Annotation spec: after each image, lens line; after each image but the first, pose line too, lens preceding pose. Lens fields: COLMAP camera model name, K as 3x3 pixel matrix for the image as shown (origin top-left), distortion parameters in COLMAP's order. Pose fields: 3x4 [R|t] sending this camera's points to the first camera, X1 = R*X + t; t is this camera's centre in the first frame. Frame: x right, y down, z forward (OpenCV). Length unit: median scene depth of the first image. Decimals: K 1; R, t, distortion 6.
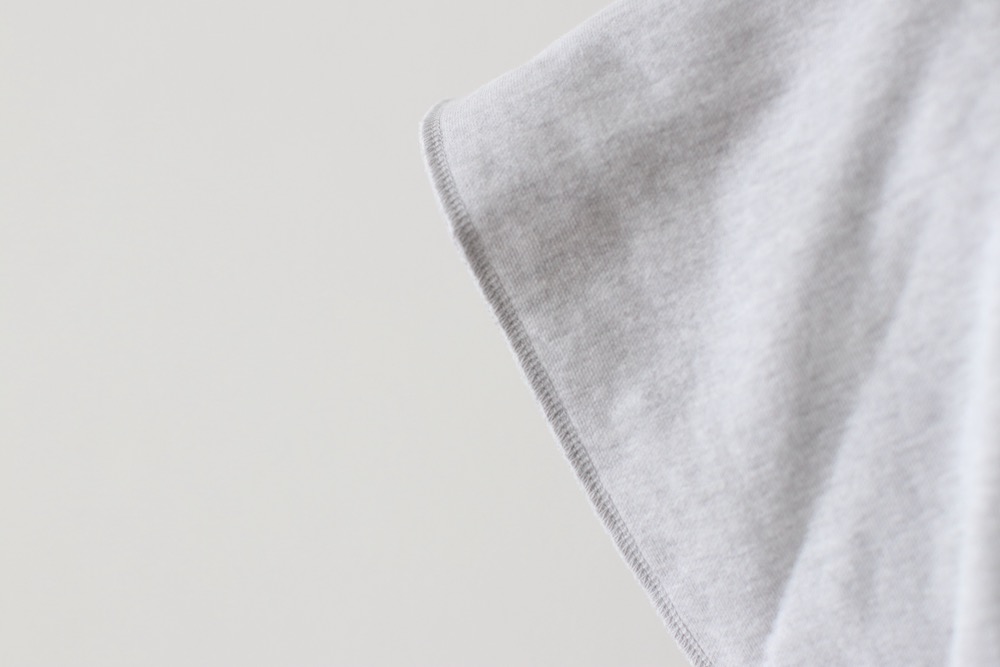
lens RADIAL K [[2490.3, 0, 500.0], [0, 2490.3, 333.2], [0, 0, 1]] dist [-0.144563, 0.000000]
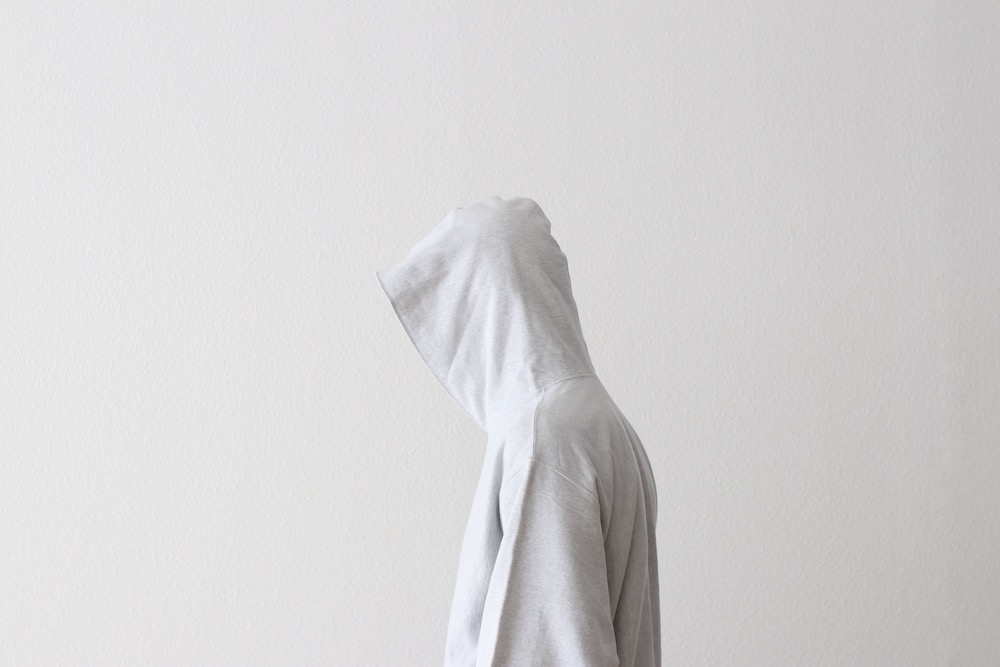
lens RADIAL K [[2490.3, 0, 563.6], [0, 2490.3, 352.9], [0, 0, 1]] dist [-0.144563, 0.000000]
pose [[0.921813, -0.093772, 0.376122, -1.765676], [0.046608, 0.990072, 0.132609, -0.648959], [-0.384823, -0.104710, 0.917032, -4.246923]]
